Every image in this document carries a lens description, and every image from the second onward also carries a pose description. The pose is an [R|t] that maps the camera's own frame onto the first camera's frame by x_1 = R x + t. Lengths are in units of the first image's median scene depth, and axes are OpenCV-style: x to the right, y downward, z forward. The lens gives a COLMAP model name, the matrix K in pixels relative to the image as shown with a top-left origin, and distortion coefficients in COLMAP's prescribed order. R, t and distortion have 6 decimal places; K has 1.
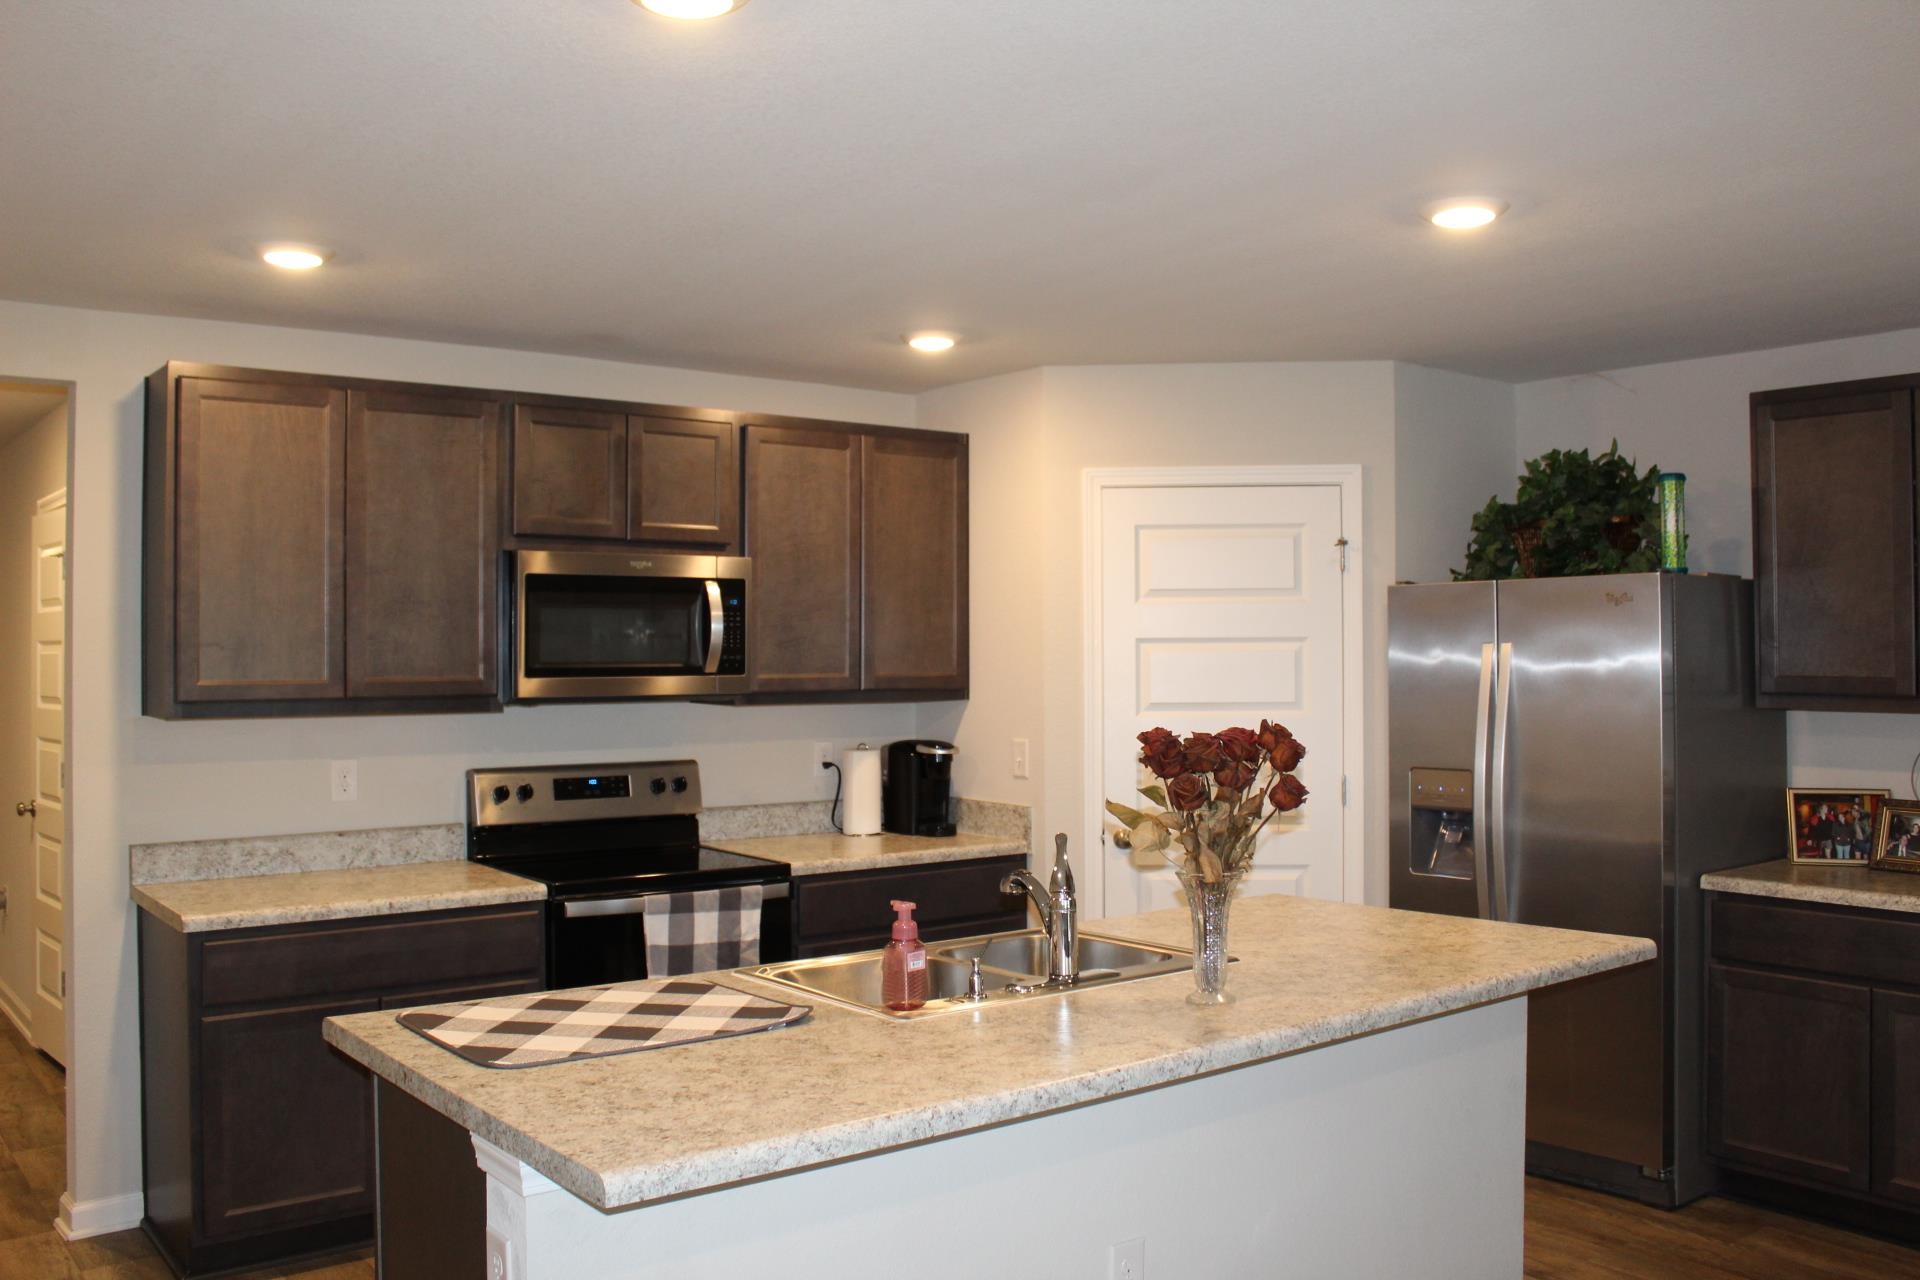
lens RADIAL K [[1655.3, 0, 966.0], [0, 1655.3, 626.3], [0, 0, 1]] dist [-0.046849, 0.006396]
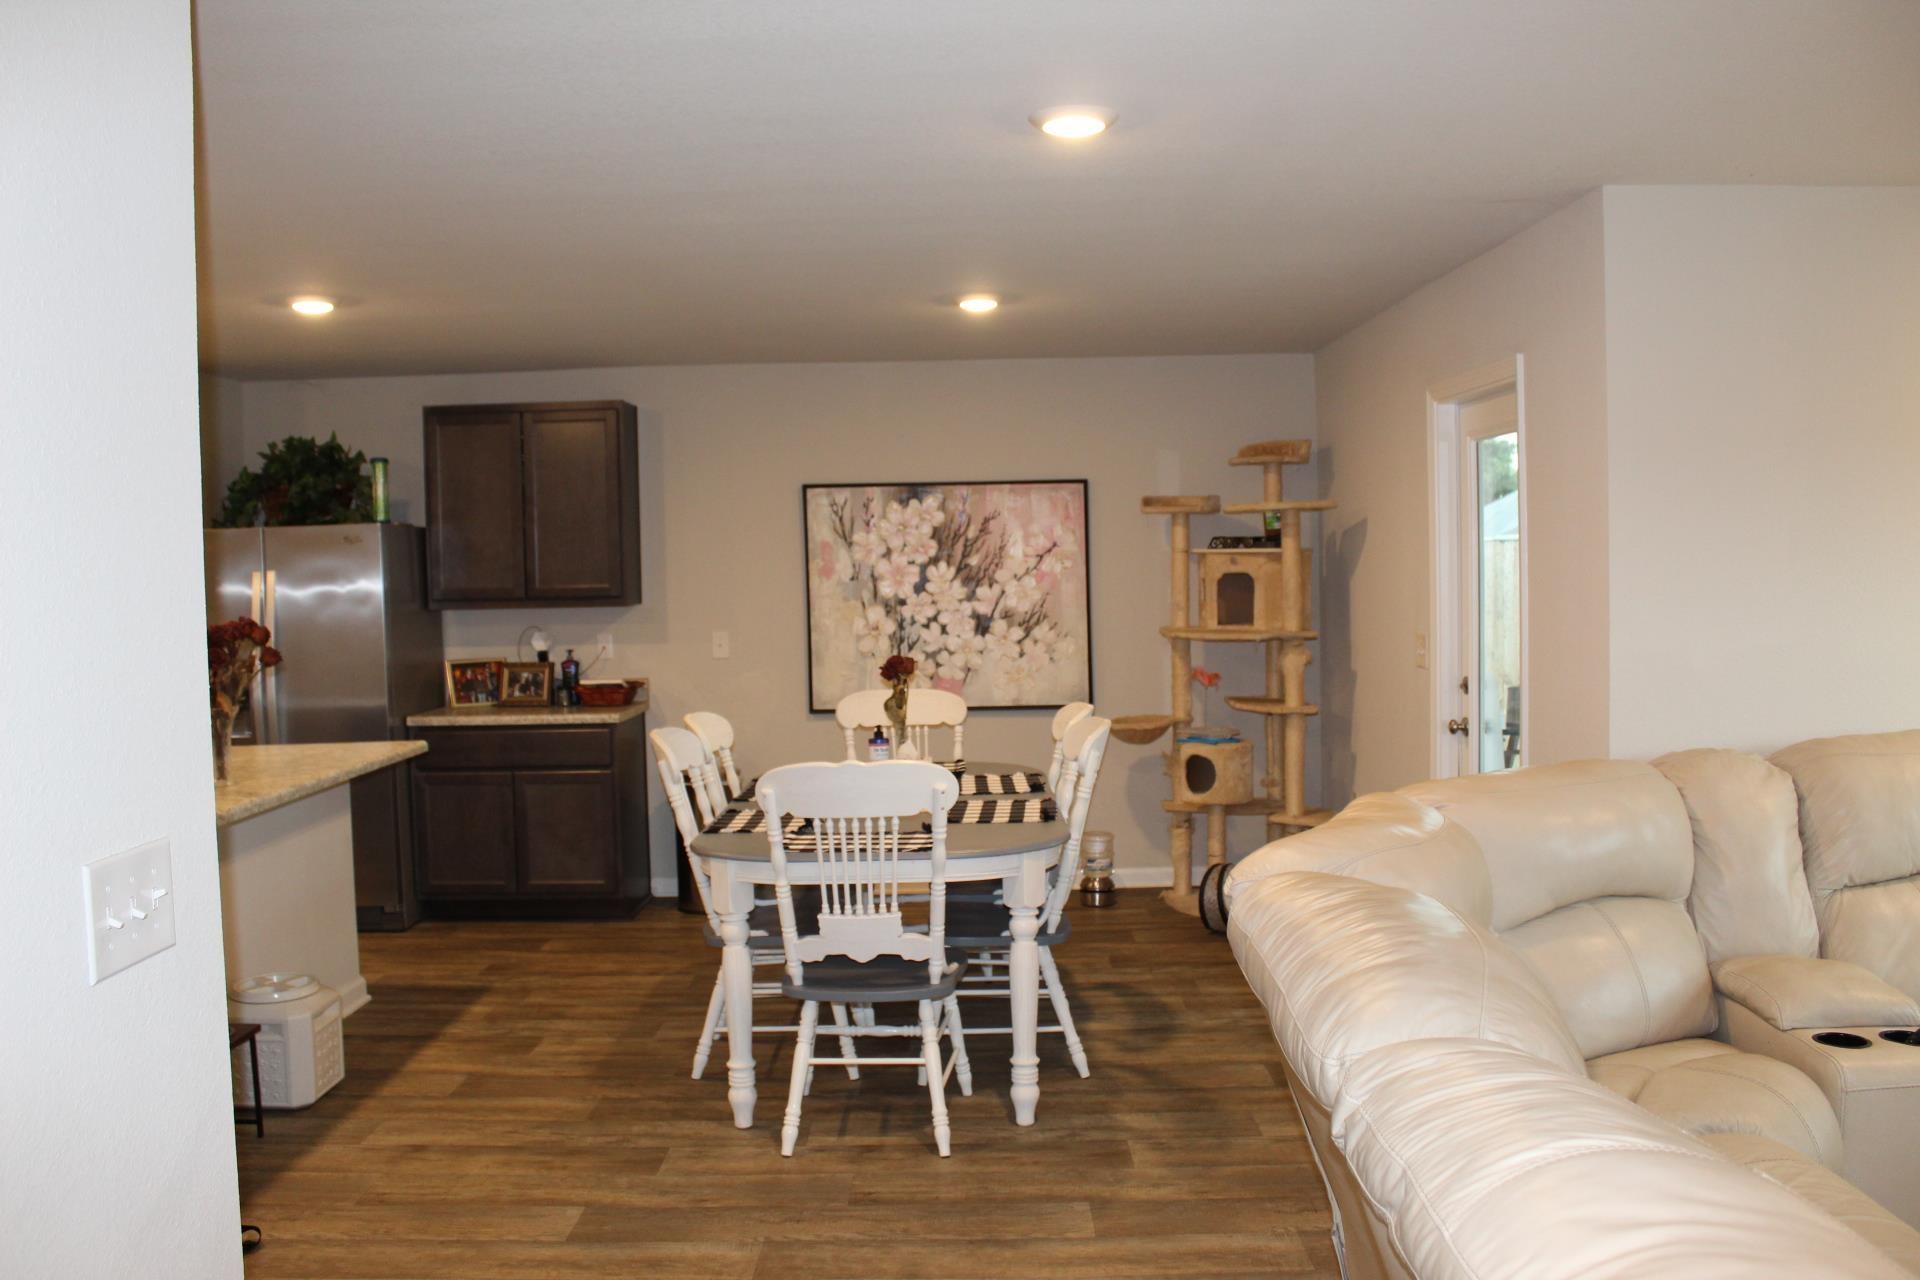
lens RADIAL K [[1655.3, 0, 958.9], [0, 1655.3, 639.9], [0, 0, 1]] dist [-0.046849, 0.006396]
pose [[0.648239, -0.053656, 0.759544, -0.380281], [0.015658, 0.998243, 0.057155, -0.003068], [-0.761276, -0.025157, 0.647939, -0.395560]]
